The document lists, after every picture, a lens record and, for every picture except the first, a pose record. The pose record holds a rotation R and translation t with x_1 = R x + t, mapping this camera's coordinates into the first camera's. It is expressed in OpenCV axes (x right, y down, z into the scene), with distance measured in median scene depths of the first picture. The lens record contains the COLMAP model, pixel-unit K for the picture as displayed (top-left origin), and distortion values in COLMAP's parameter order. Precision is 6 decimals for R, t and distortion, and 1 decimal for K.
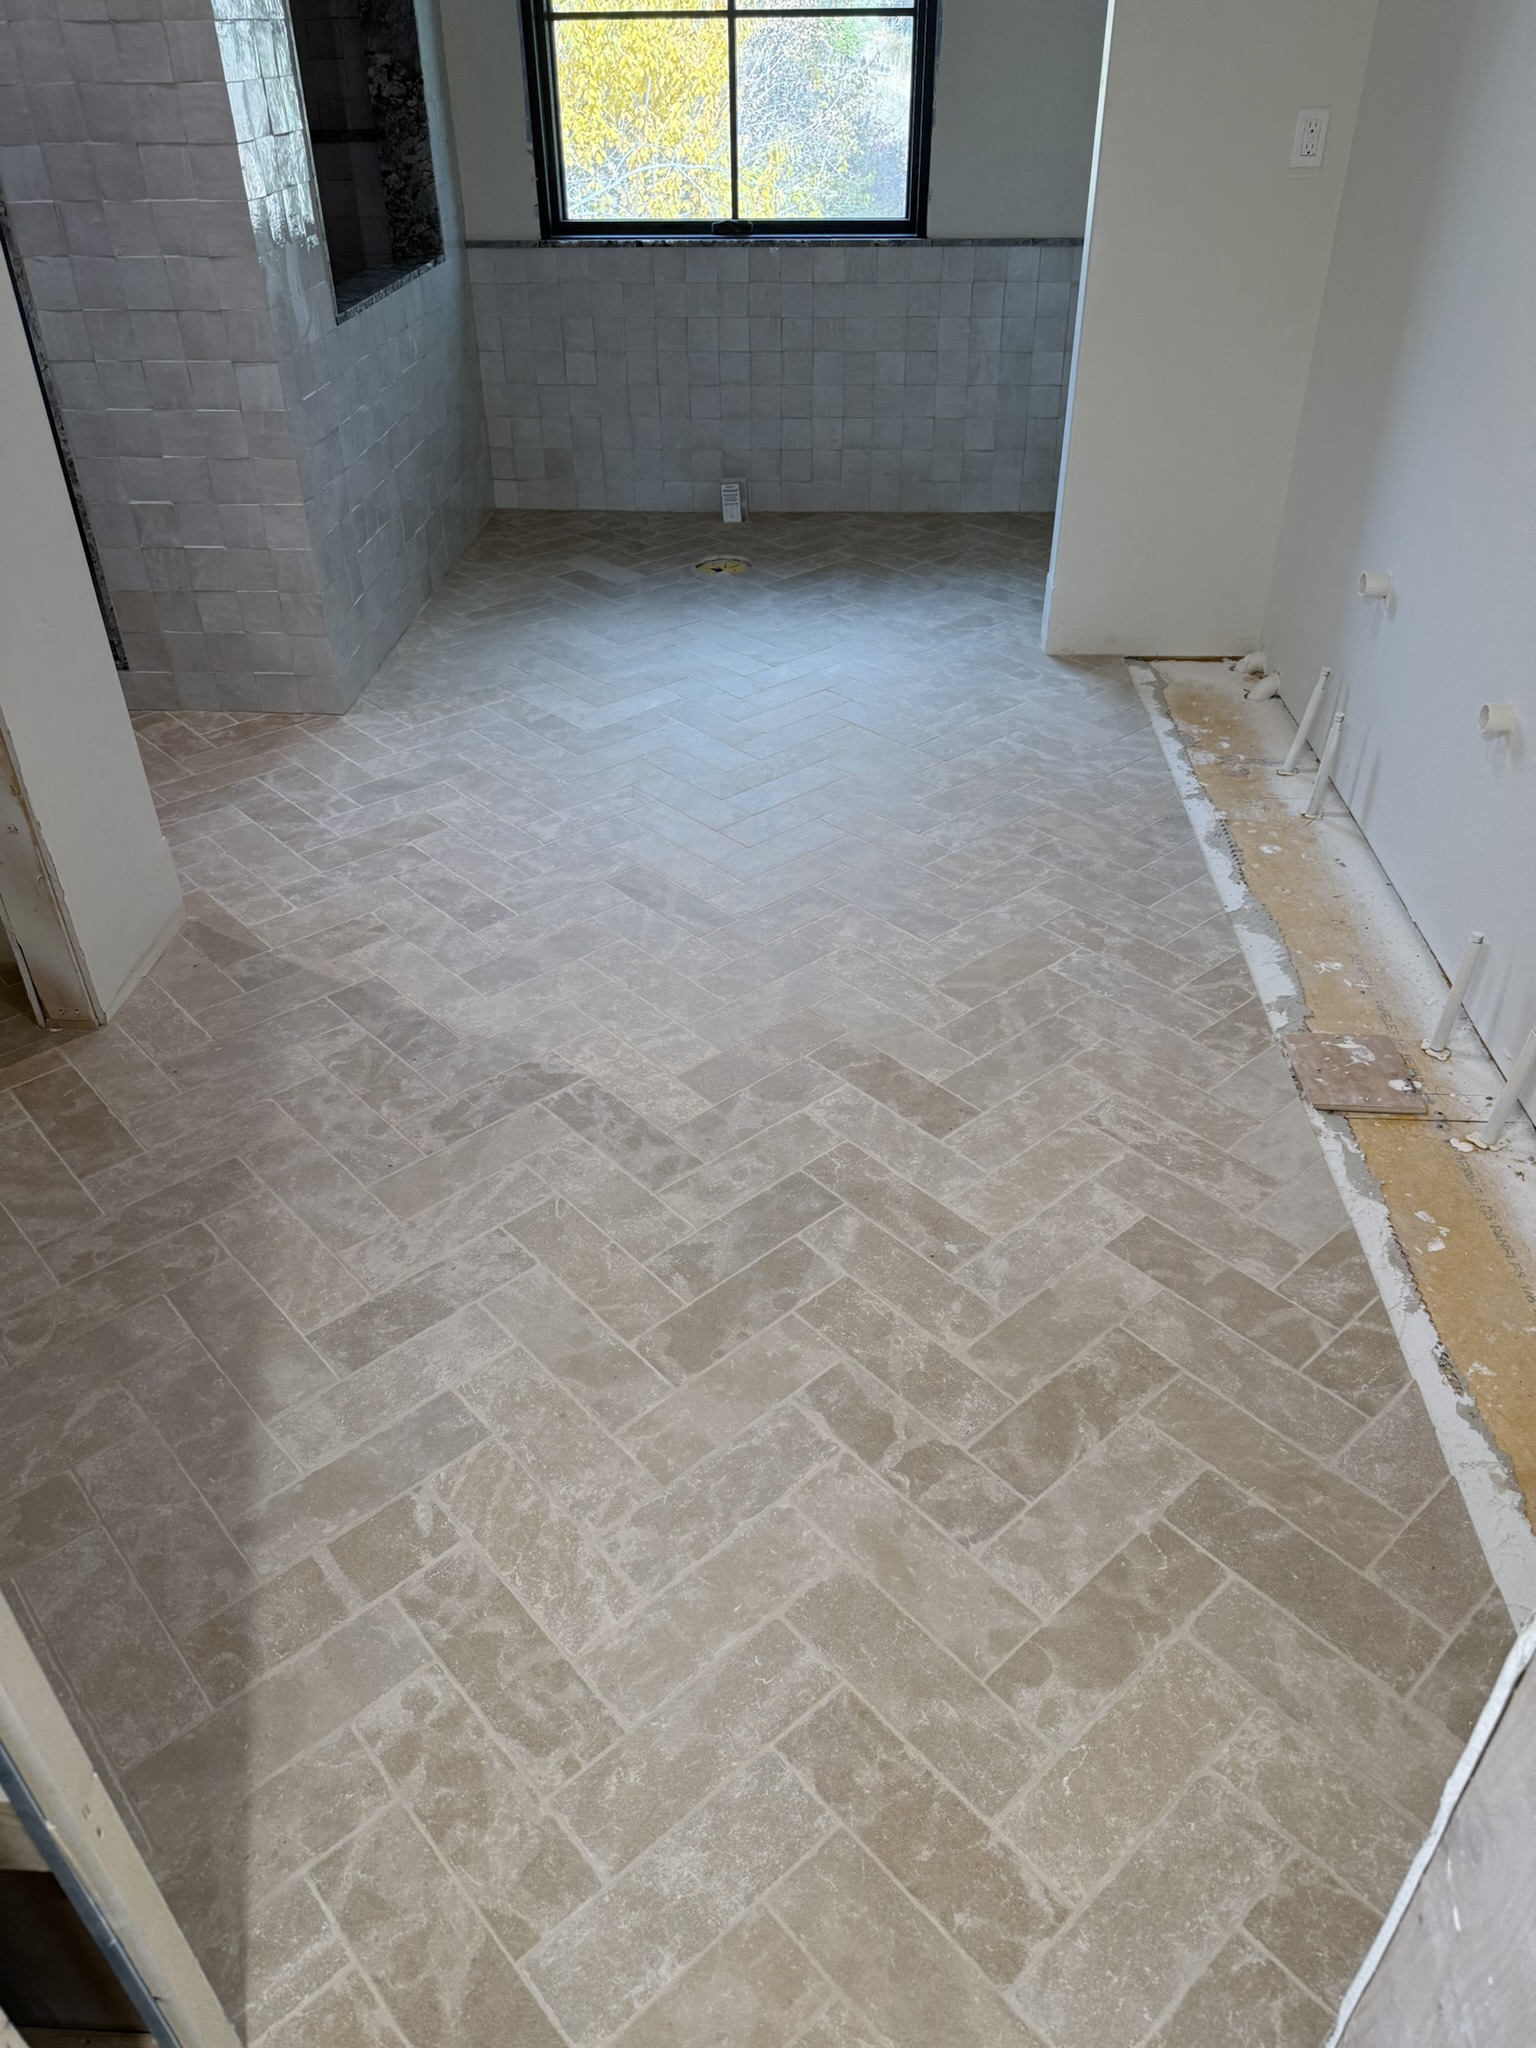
lens RADIAL K [[1495.2, 0, 750.7], [0, 1495.2, 1016.7], [0, 0, 1]] dist [-0.009111, 0.026807]
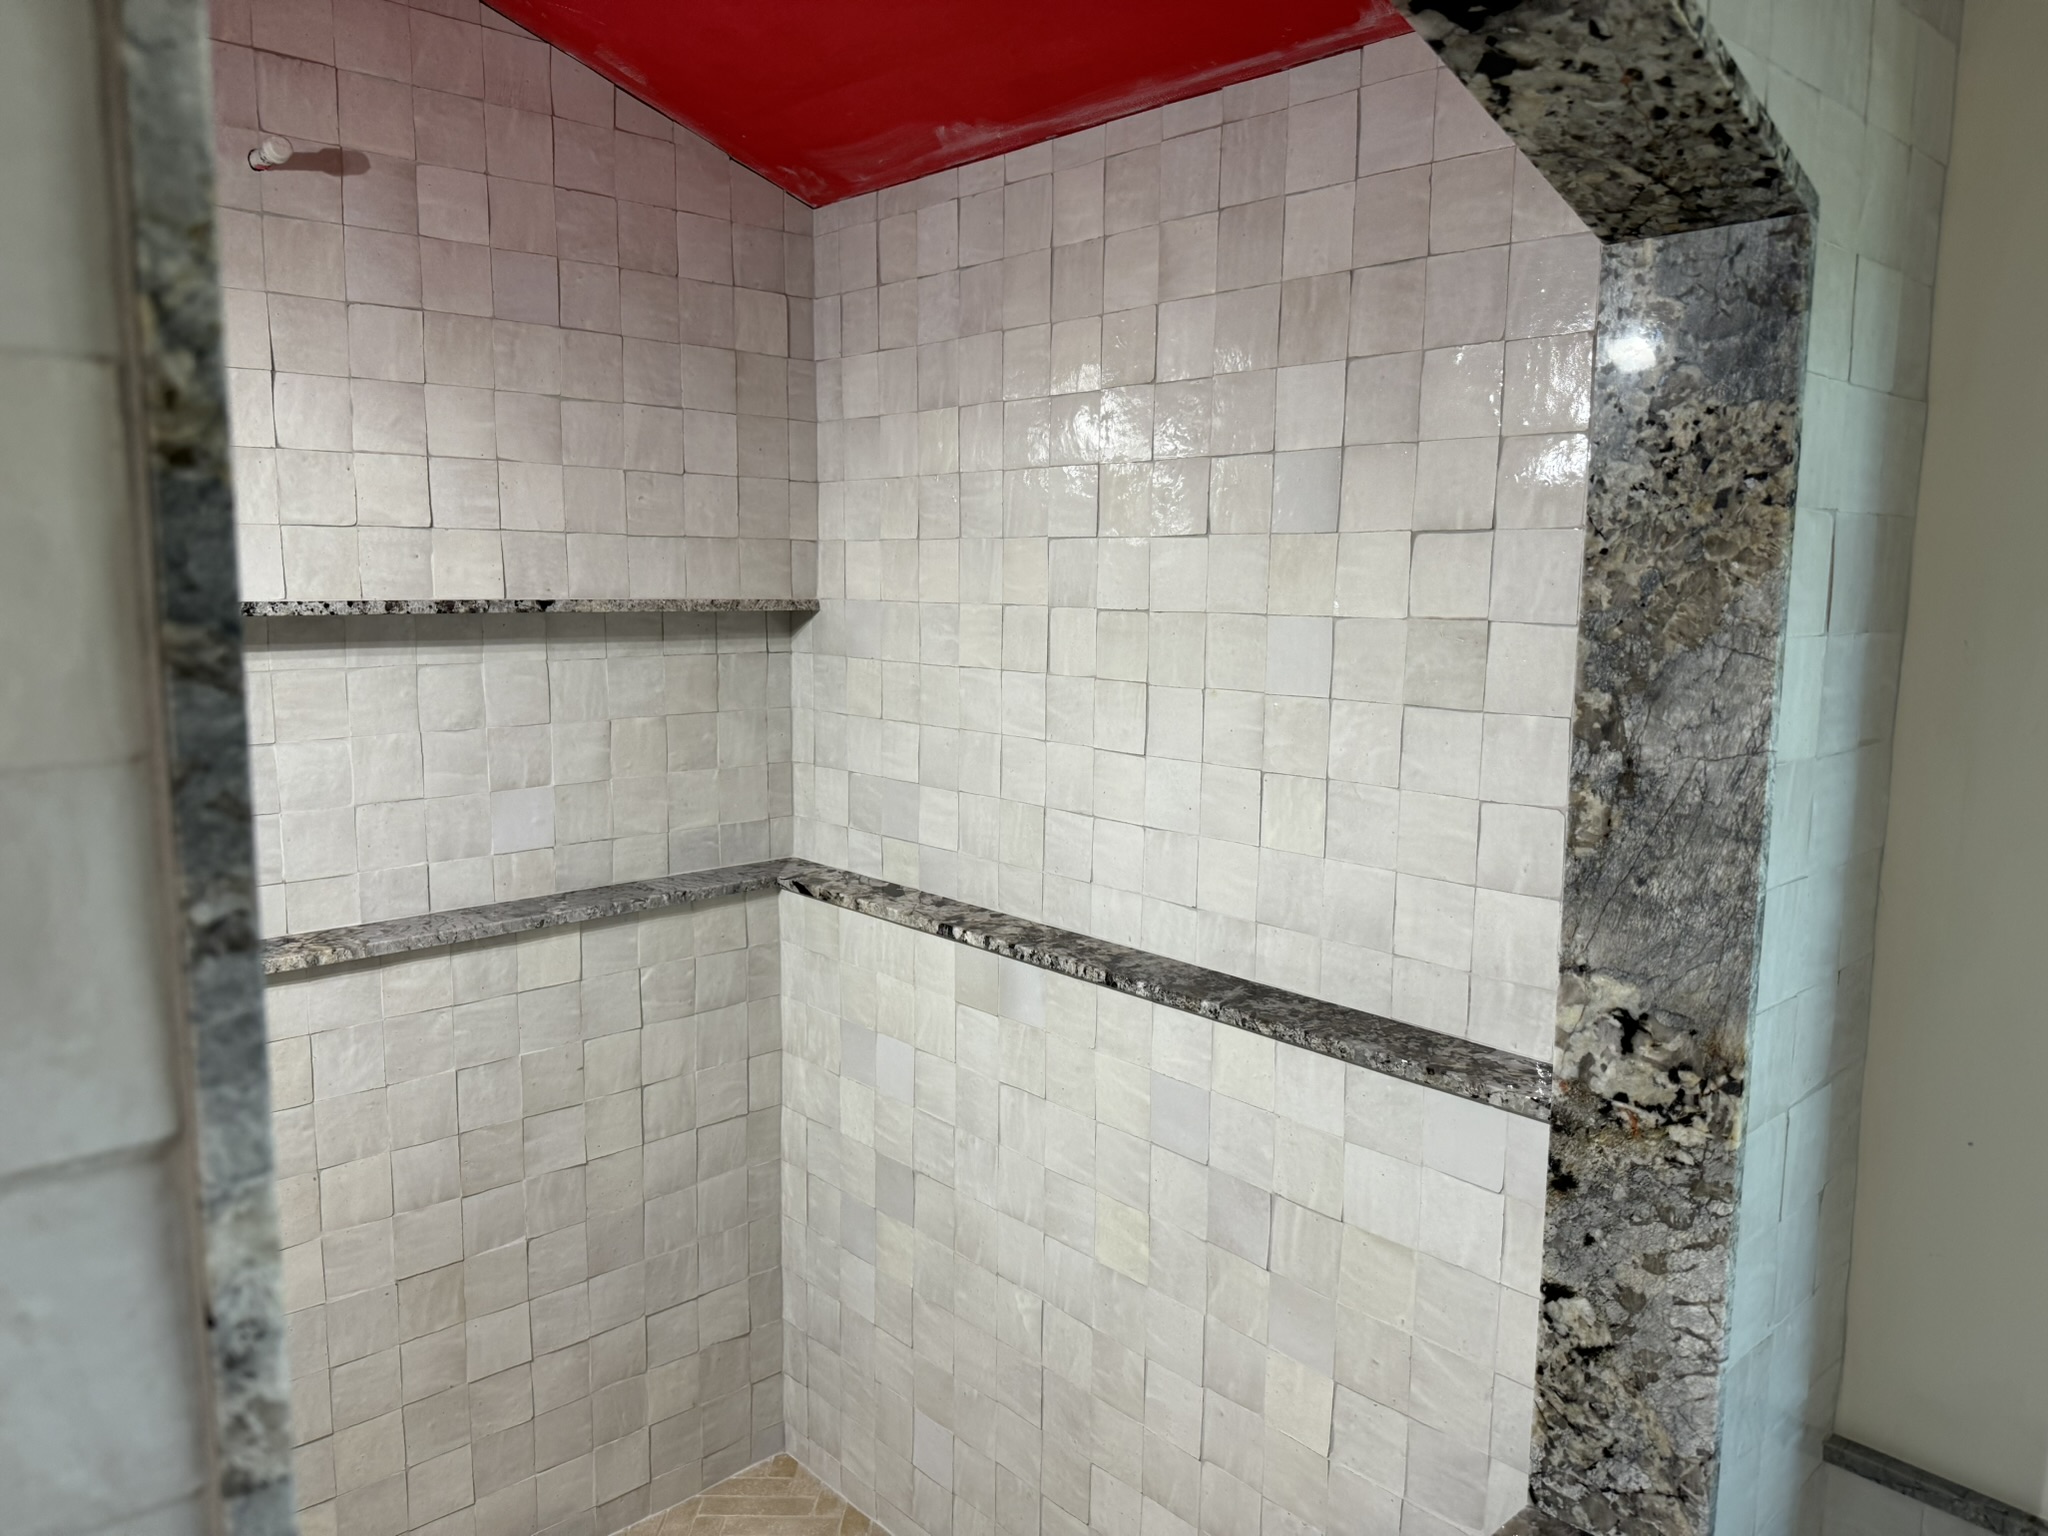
lens RADIAL K [[1432.6, 0, 1023.2], [0, 1432.6, 761.6], [0, 0, 1]] dist [0.086284, -0.180371]
pose [[0.722088, 0.113734, -0.682388, -0.126946], [-0.402997, 0.870901, -0.281290, -0.501774], [0.562300, 0.478117, 0.674702, 0.653350]]
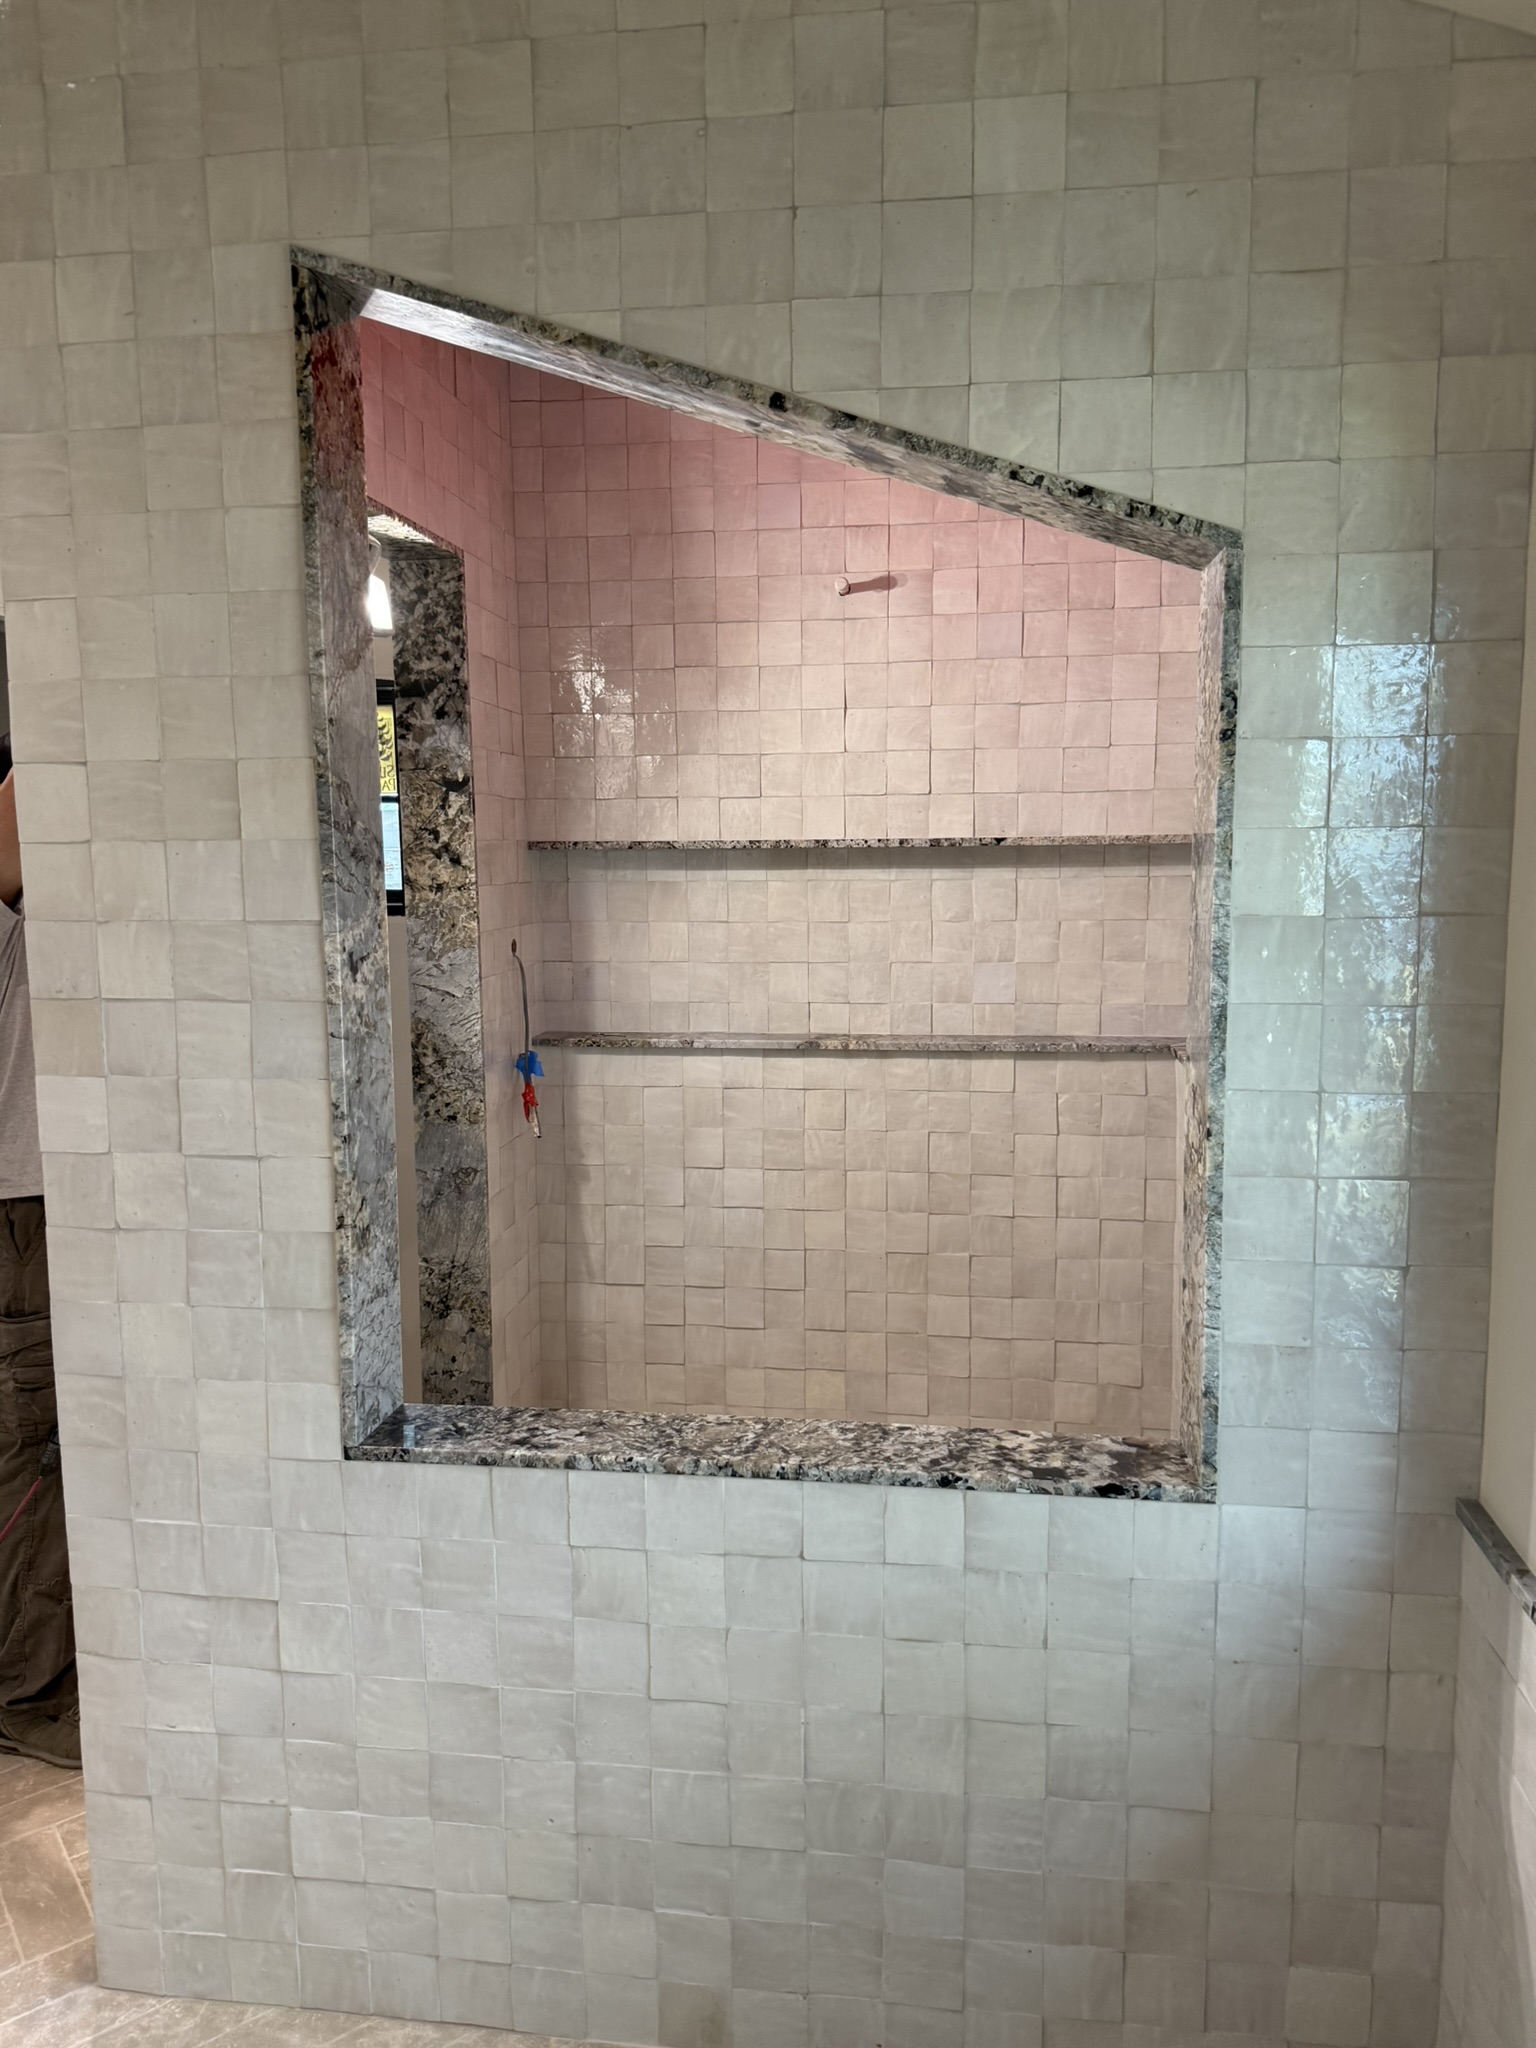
lens RADIAL K [[1422.9, 0, 758.6], [0, 1422.9, 1009.3], [0, 0, 1]] dist [0.178366, -0.381351]
pose [[-0.079250, 0.135003, -0.987671, 0.166642], [-0.546862, 0.822502, 0.156306, -0.593401], [0.833463, 0.552507, 0.008645, 0.799996]]
